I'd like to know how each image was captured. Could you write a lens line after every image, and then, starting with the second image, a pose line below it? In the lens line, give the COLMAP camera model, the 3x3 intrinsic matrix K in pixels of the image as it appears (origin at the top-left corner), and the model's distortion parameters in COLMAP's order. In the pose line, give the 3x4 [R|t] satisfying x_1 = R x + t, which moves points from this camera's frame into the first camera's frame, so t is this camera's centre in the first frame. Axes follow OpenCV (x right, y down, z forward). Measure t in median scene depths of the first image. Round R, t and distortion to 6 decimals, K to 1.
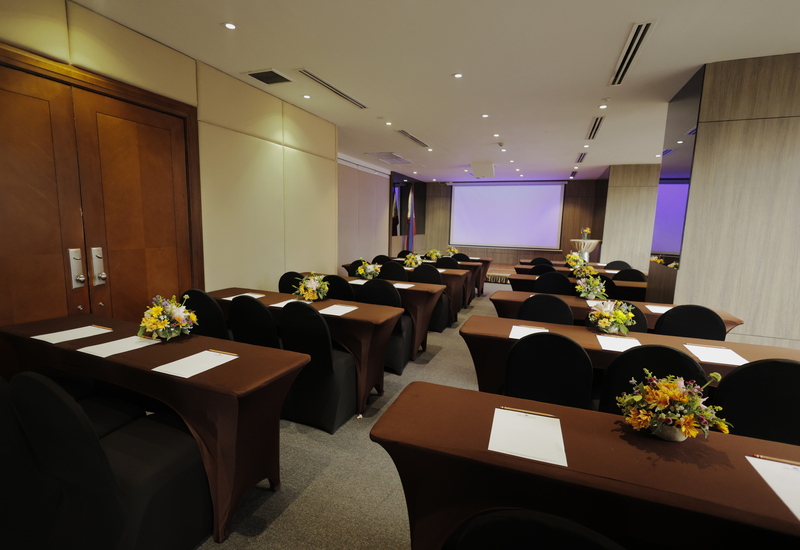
lens RADIAL K [[384.3, 0, 401.2], [0, 384.3, 277.3], [0, 0, 1]] dist [0.003930, 0.001602]
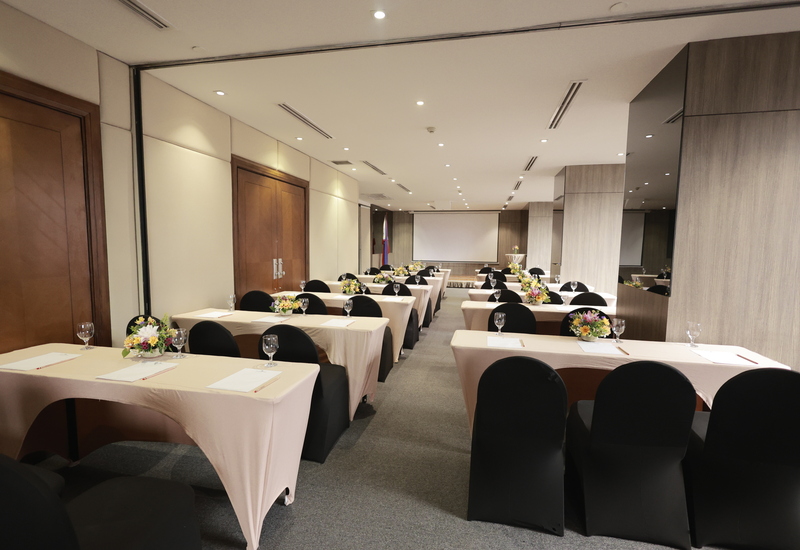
lens RADIAL K [[384.3, 0, 399.7], [0, 384.3, 276.0], [0, 0, 1]] dist [0.003930, 0.001602]
pose [[0.988216, -0.025984, 0.150847, -0.160872], [0.034269, 0.998028, -0.052586, 0.044214], [-0.149184, 0.057136, 0.987157, -0.333313]]
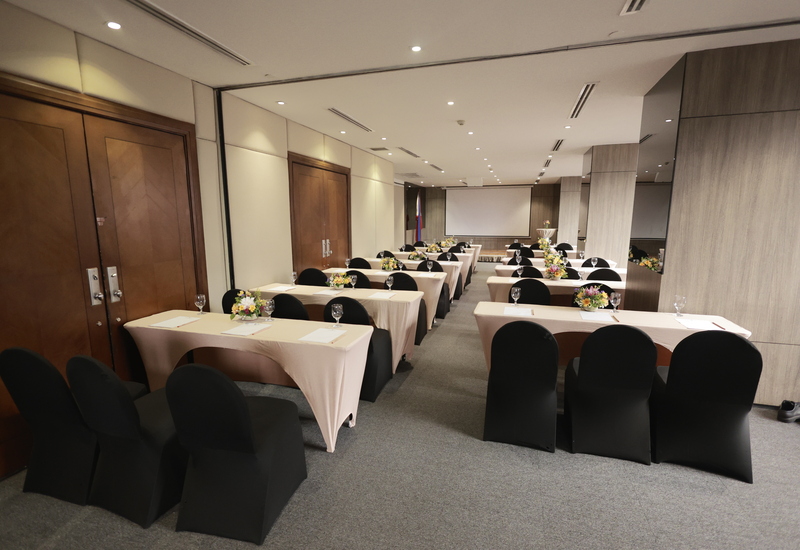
lens RADIAL K [[384.3, 0, 400.8], [0, 384.3, 277.5], [0, 0, 1]] dist [0.003930, 0.001602]
pose [[0.997030, -0.038157, 0.066892, -0.173032], [0.036967, 0.999137, 0.018948, 0.038460], [-0.067557, -0.016419, 0.997580, -0.413302]]
